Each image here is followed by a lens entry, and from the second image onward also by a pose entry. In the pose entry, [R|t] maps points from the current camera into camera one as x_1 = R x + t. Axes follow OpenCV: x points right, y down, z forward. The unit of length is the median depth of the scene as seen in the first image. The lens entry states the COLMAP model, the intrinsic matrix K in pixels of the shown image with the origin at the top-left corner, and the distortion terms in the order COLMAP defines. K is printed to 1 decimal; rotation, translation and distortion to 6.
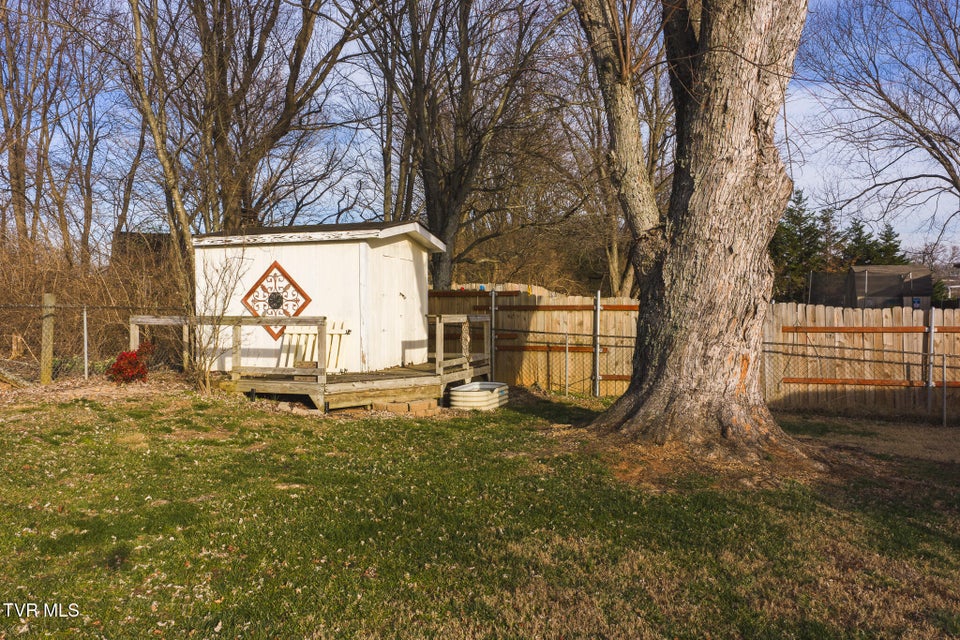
lens RADIAL K [[779.5, 0, 475.7], [0, 779.5, 318.7], [0, 0, 1]] dist [0.006320, 0.003337]
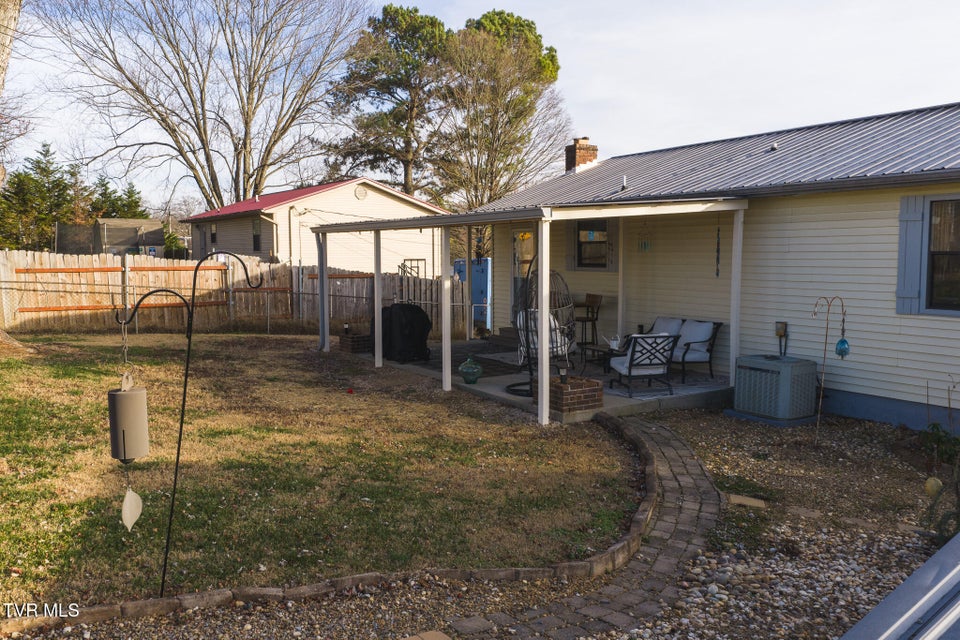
lens RADIAL K [[779.5, 0, 472.2], [0, 779.5, 322.1], [0, 0, 1]] dist [0.006320, 0.003337]
pose [[0.643608, -0.068070, 0.762322, -0.039488], [0.014902, 0.996963, 0.076441, 0.003592], [-0.765210, -0.037838, 0.642668, -0.144530]]
